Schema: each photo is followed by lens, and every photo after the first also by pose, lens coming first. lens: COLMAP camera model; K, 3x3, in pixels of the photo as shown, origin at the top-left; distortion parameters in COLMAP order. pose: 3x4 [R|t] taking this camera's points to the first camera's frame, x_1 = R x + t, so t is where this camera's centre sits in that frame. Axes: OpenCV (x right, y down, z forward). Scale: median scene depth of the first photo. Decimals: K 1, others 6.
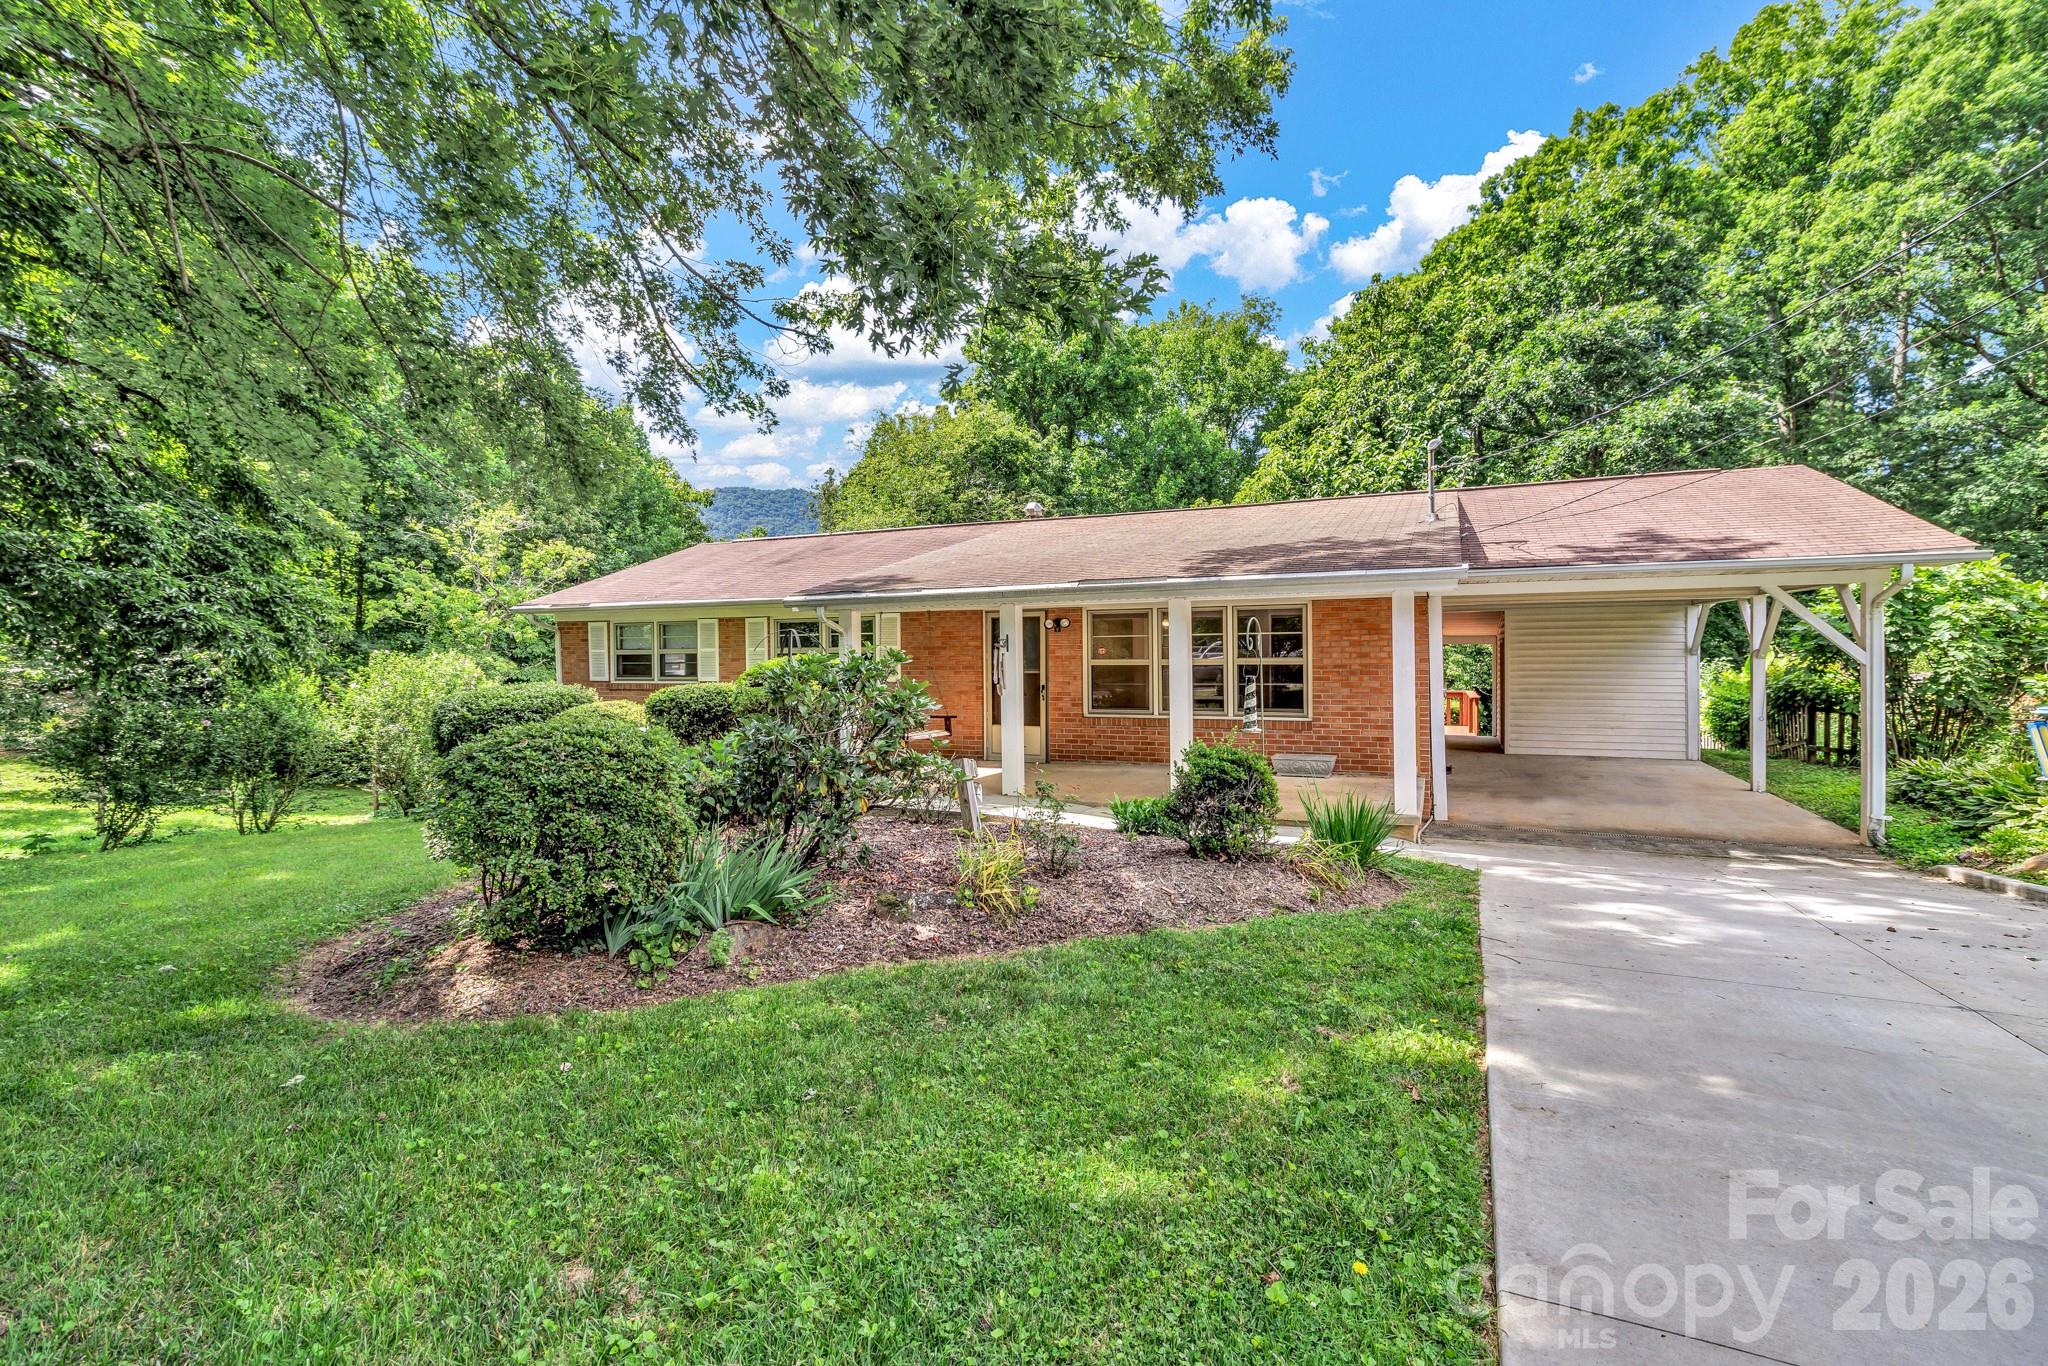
lens RADIAL K [[953.6, 0, 1035.8], [0, 953.6, 653.3], [0, 0, 1]] dist [-0.000307, 0.004092]
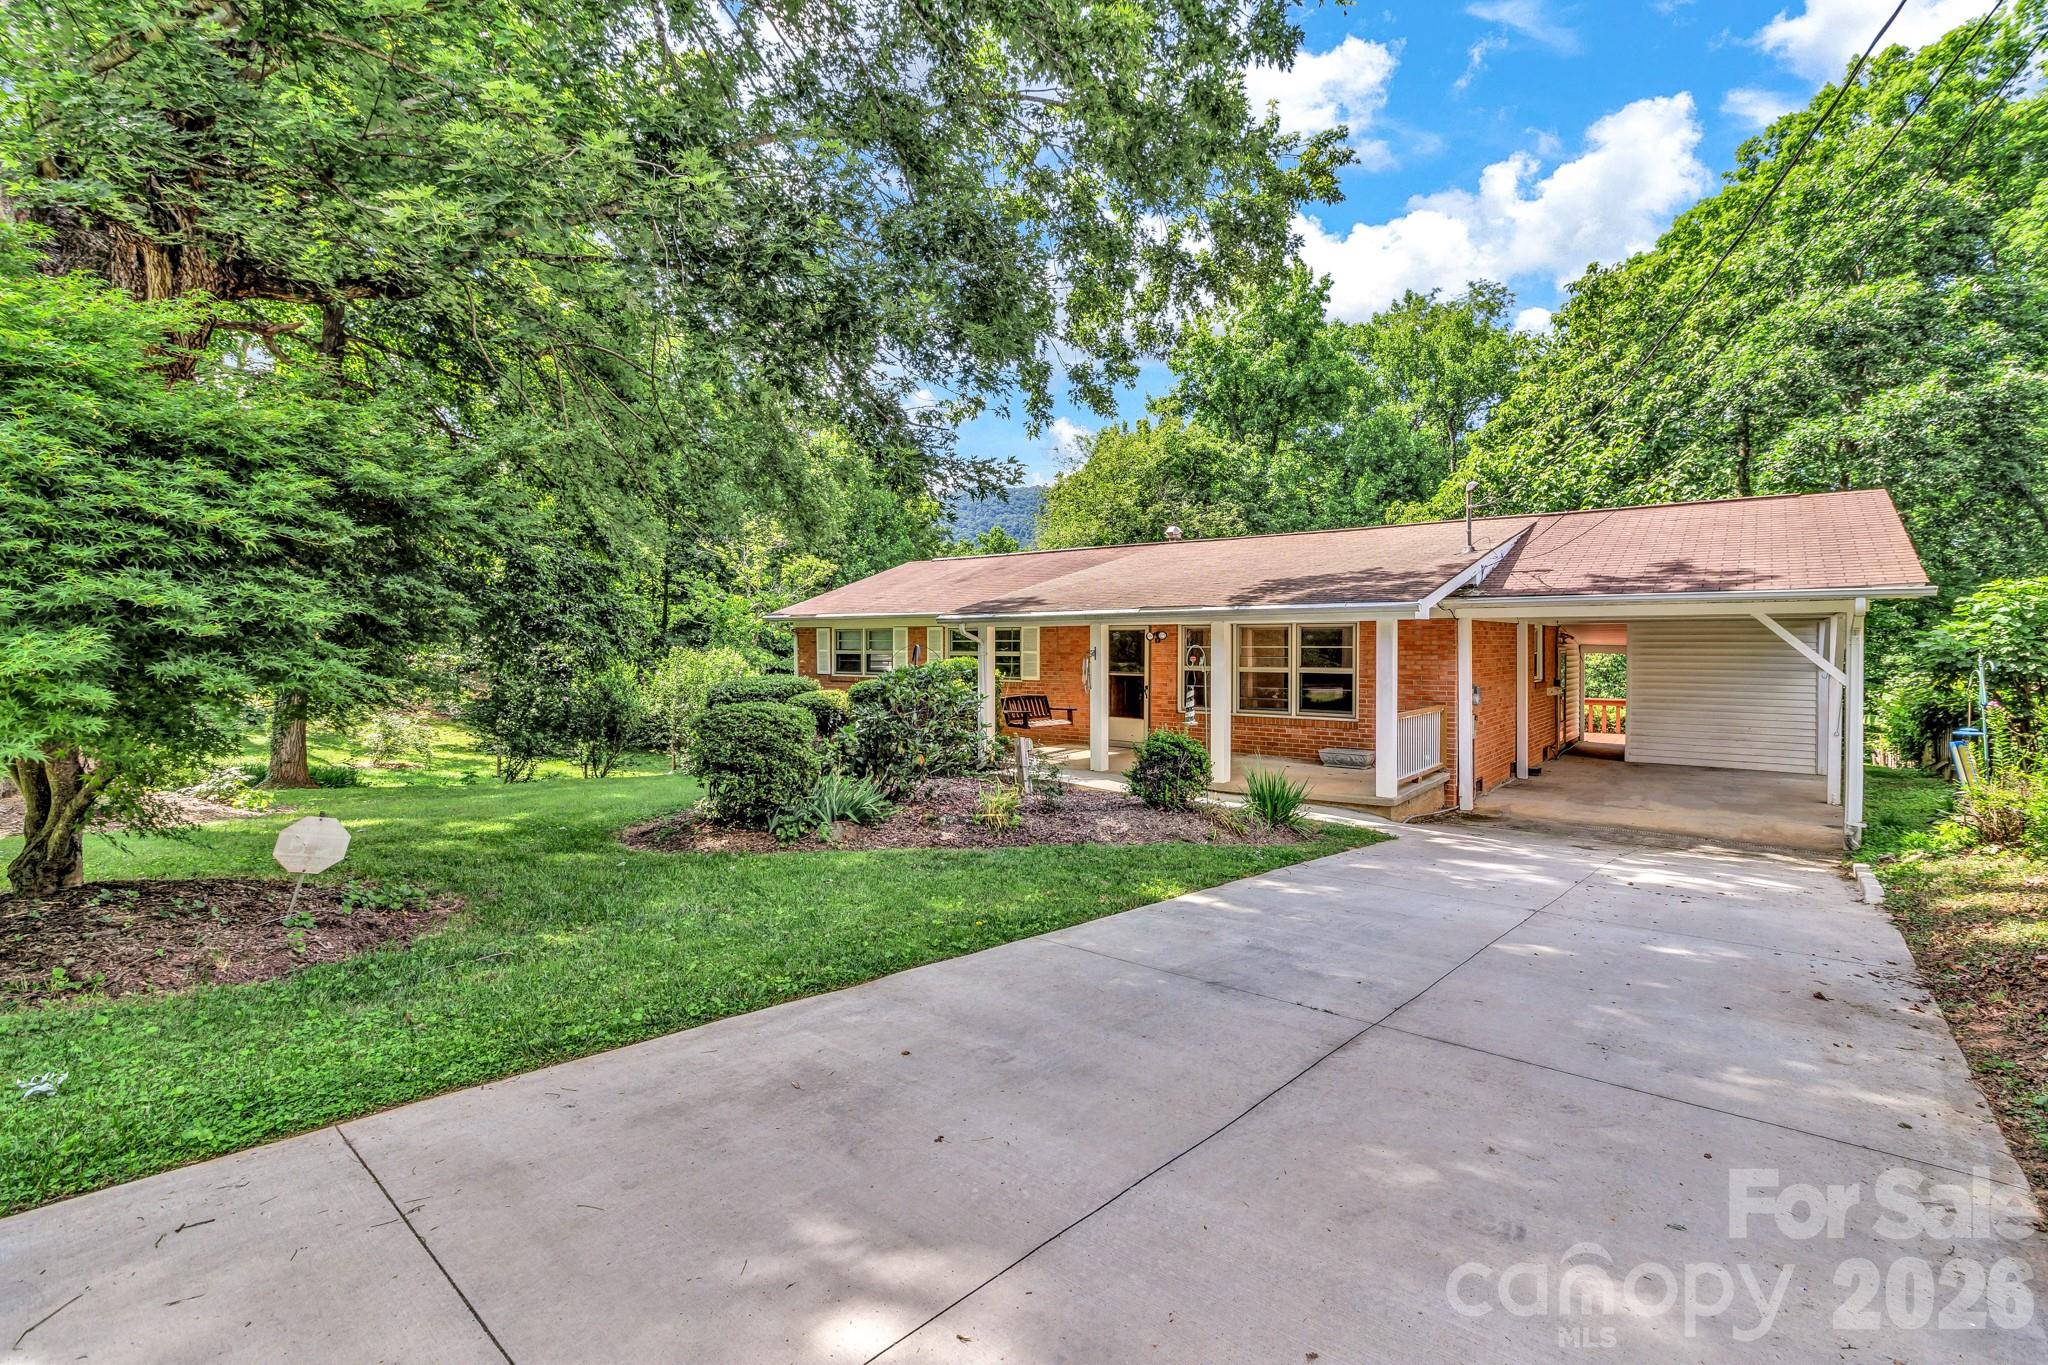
lens RADIAL K [[953.6, 0, 1035.8], [0, 953.6, 652.8], [0, 0, 1]] dist [-0.000307, 0.004092]
pose [[0.969179, 0.014709, -0.245917, 0.073595], [-0.013214, 0.999883, 0.007730, -0.007174], [0.246002, -0.004242, 0.969260, -0.096447]]
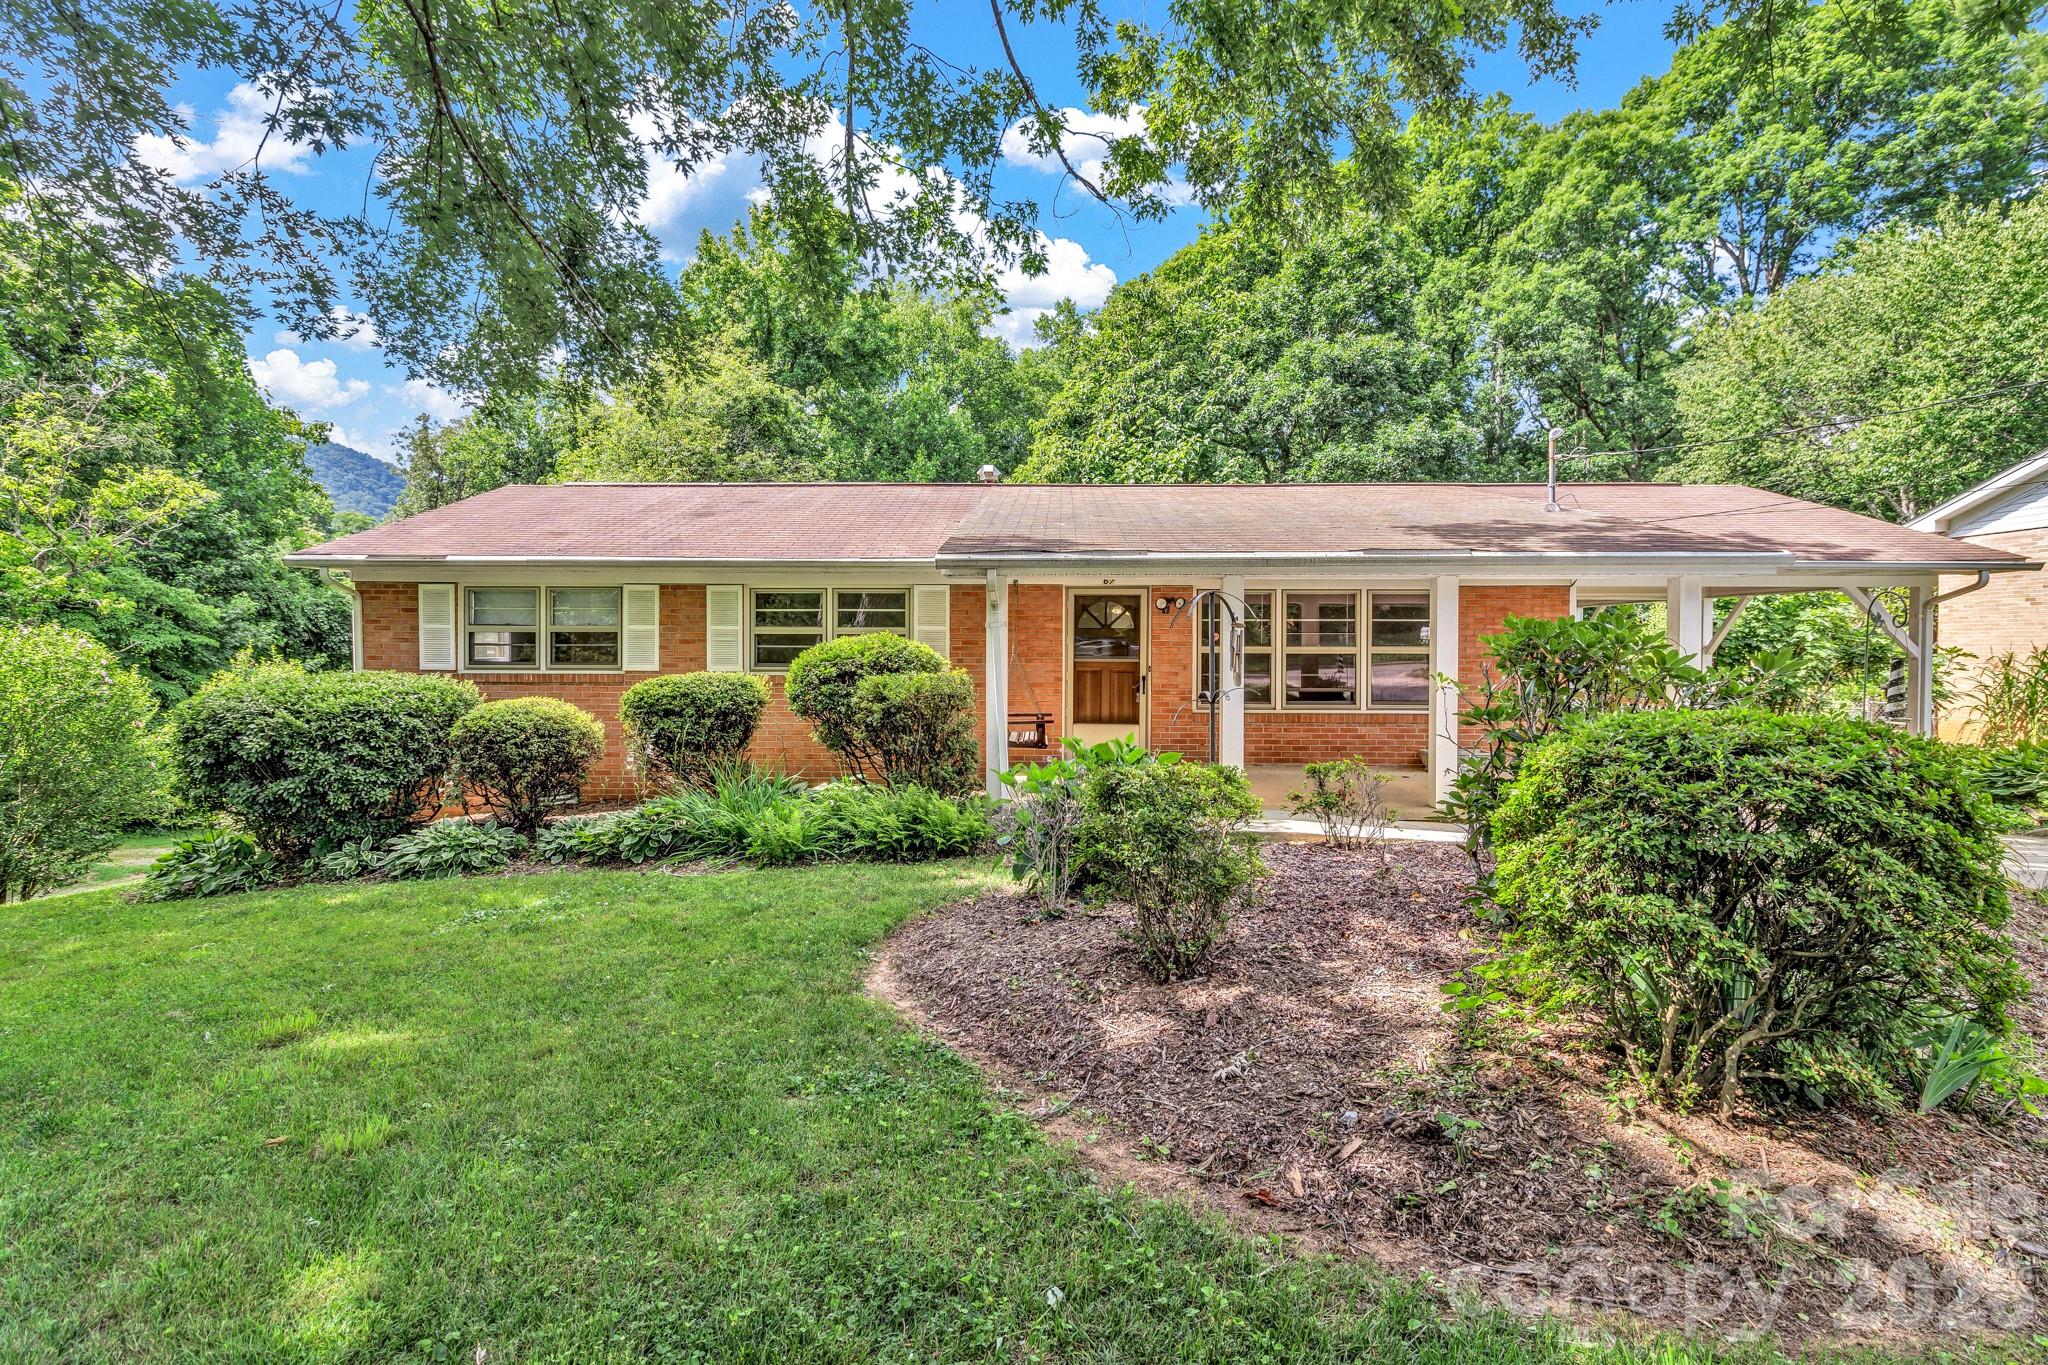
lens RADIAL K [[986.1, 0, 1048.5], [0, 986.1, 657.0], [0, 0, 1]] dist [-0.000573, -0.000167]
pose [[0.923261, 0.009653, 0.384053, -0.176294], [-0.012229, 0.999916, 0.004268, 0.006008], [-0.383979, -0.008637, 0.923301, 0.097490]]
